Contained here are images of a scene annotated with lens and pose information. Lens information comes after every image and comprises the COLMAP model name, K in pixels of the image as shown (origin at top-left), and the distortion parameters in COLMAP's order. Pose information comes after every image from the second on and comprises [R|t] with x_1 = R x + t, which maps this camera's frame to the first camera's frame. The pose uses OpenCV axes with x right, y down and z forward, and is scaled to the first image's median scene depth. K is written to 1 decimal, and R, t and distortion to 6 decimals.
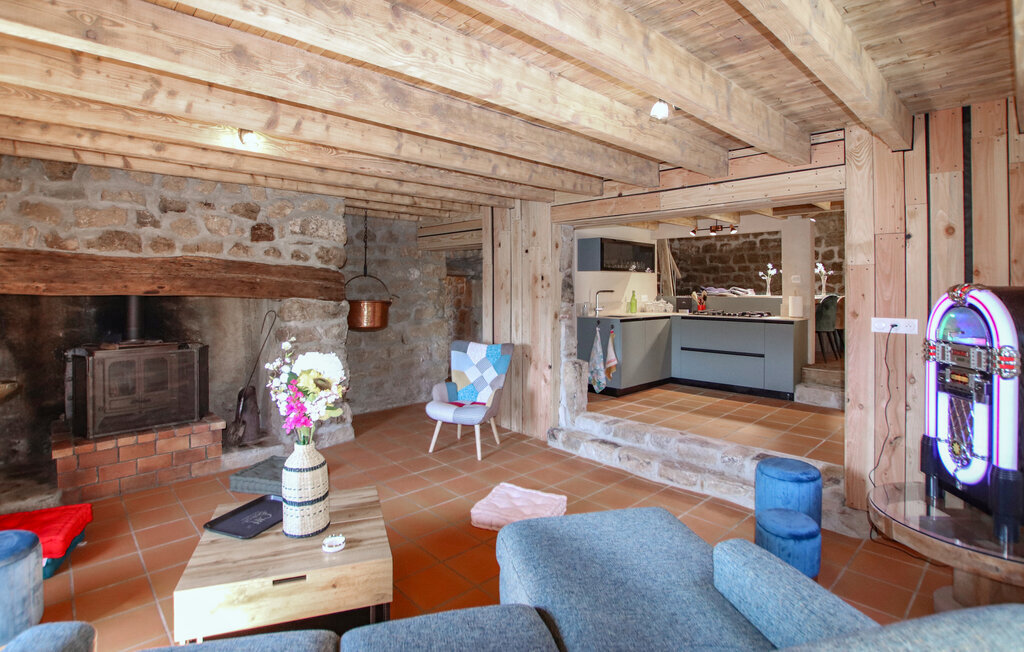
lens RADIAL K [[511.8, 0, 508.8], [0, 511.8, 282.2], [0, 0, 1]] dist [-0.028302, -0.000391]
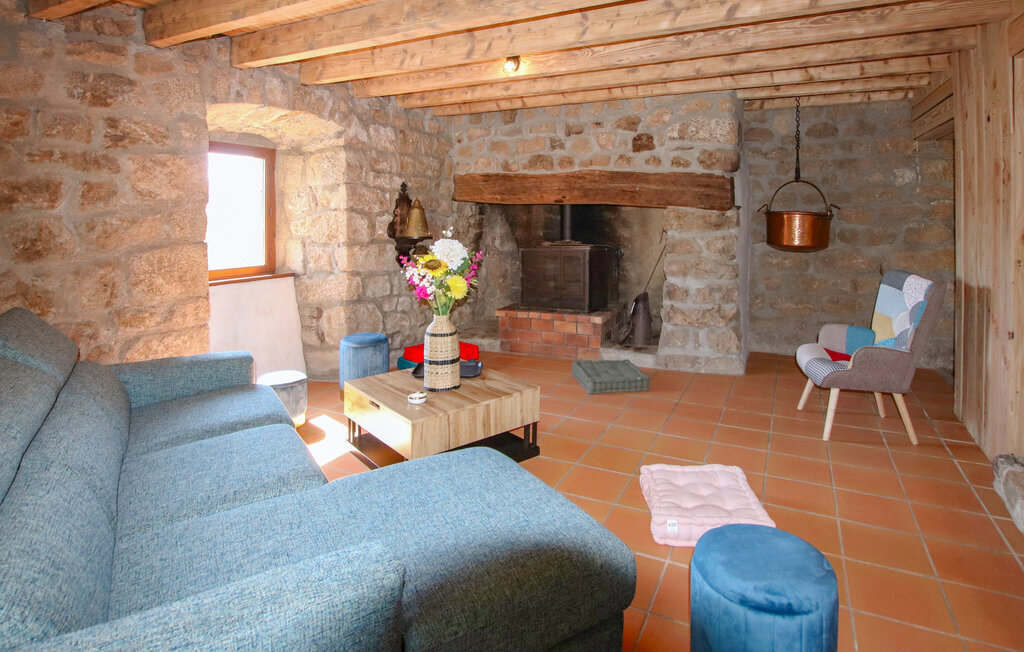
lens RADIAL K [[546.4, 0, 512.4], [0, 546.4, 198.0], [0, 0, 1]] dist [-0.036286, -0.000318]
pose [[0.334194, -0.028680, -0.942068, 0.476969], [0.007175, 0.999585, -0.027886, 0.044185], [0.942477, 0.002560, 0.334261, 0.399794]]
